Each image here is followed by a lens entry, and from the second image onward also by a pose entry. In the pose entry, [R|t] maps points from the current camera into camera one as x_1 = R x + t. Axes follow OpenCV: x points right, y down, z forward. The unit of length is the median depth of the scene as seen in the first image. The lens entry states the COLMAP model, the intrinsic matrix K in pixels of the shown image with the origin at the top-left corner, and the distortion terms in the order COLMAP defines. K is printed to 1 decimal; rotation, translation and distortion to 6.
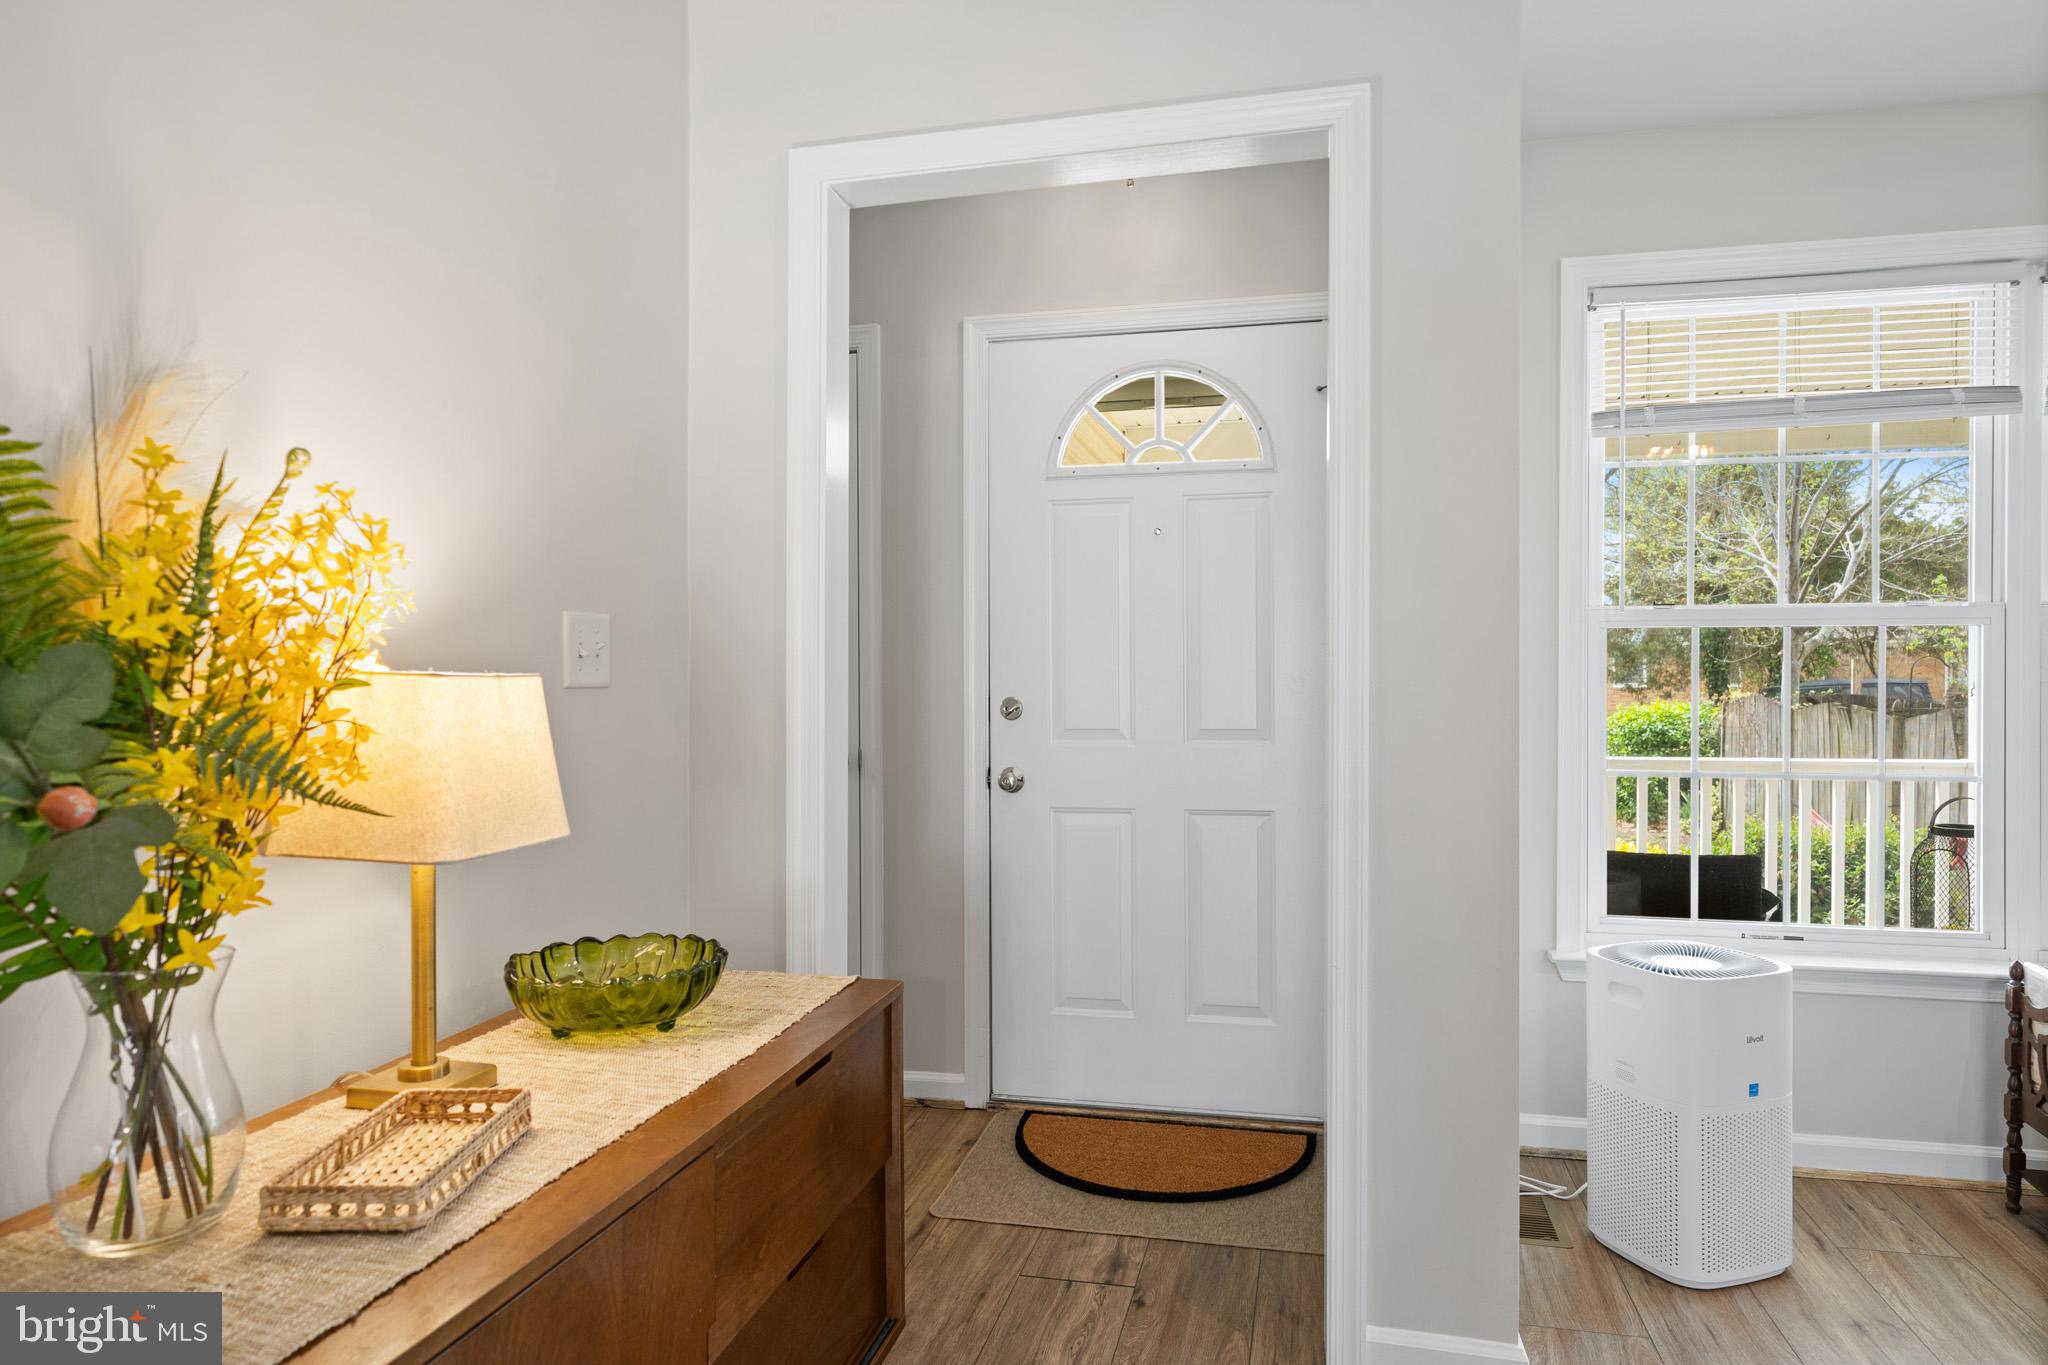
lens RADIAL K [[1268.2, 0, 1024.0], [0, 1268.2, 682.5], [0, 0, 1]] dist [0.002486, -0.000251]
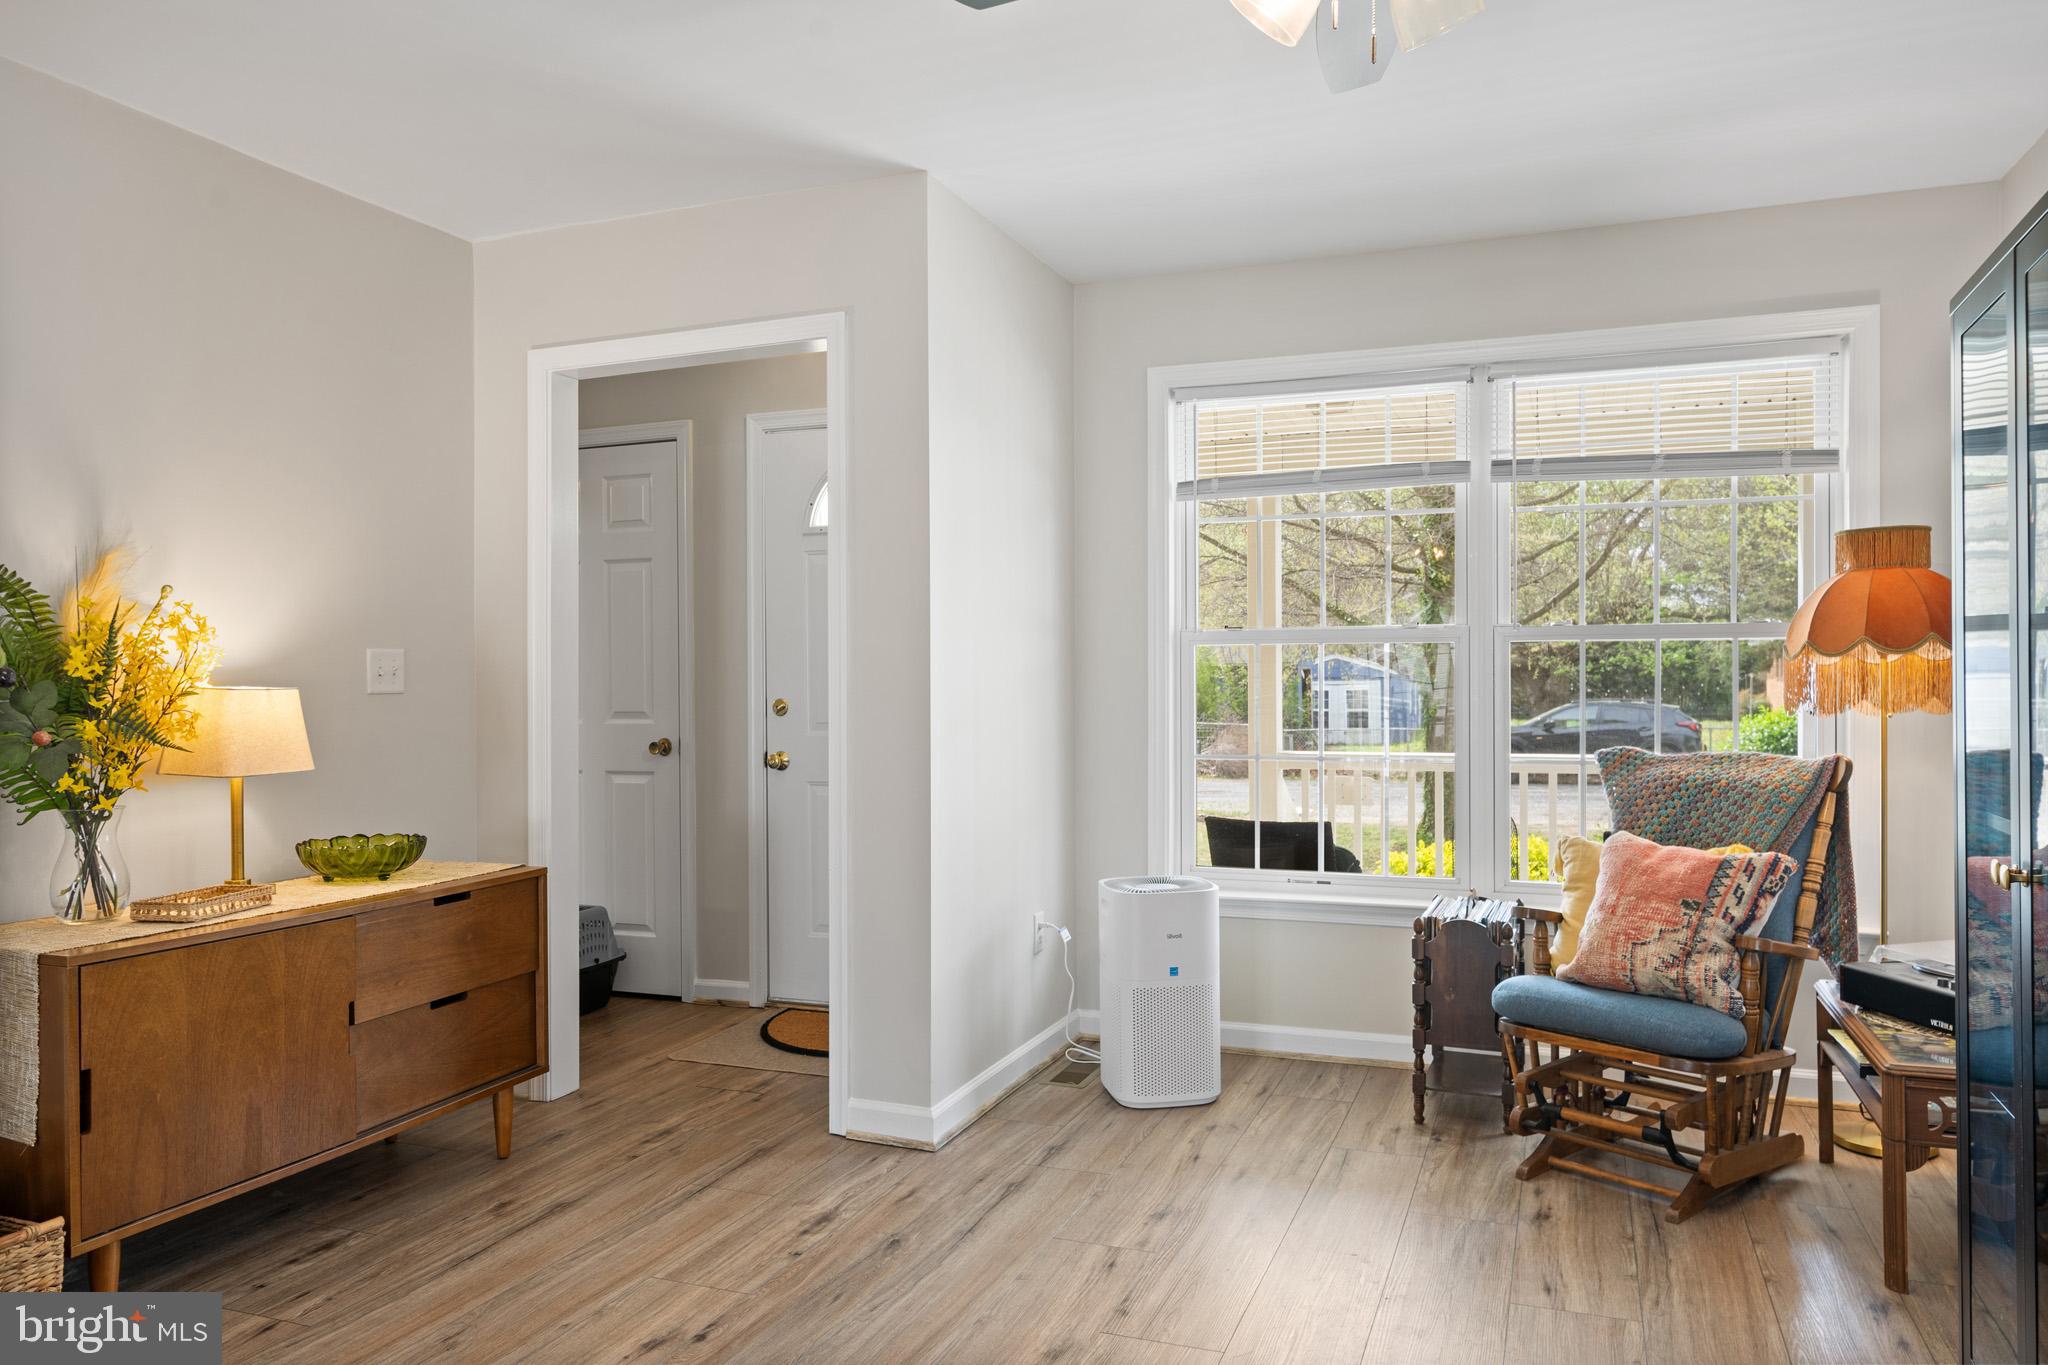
lens RADIAL K [[1442.7, 0, 1023.5], [0, 1442.7, 675.7], [0, 0, 1]] dist [0.009680, 0.004908]
pose [[0.989227, -0.003017, -0.146361, 0.999313], [0.002427, 0.999988, -0.004214, -0.012563], [0.146372, 0.003813, 0.989222, -0.997219]]
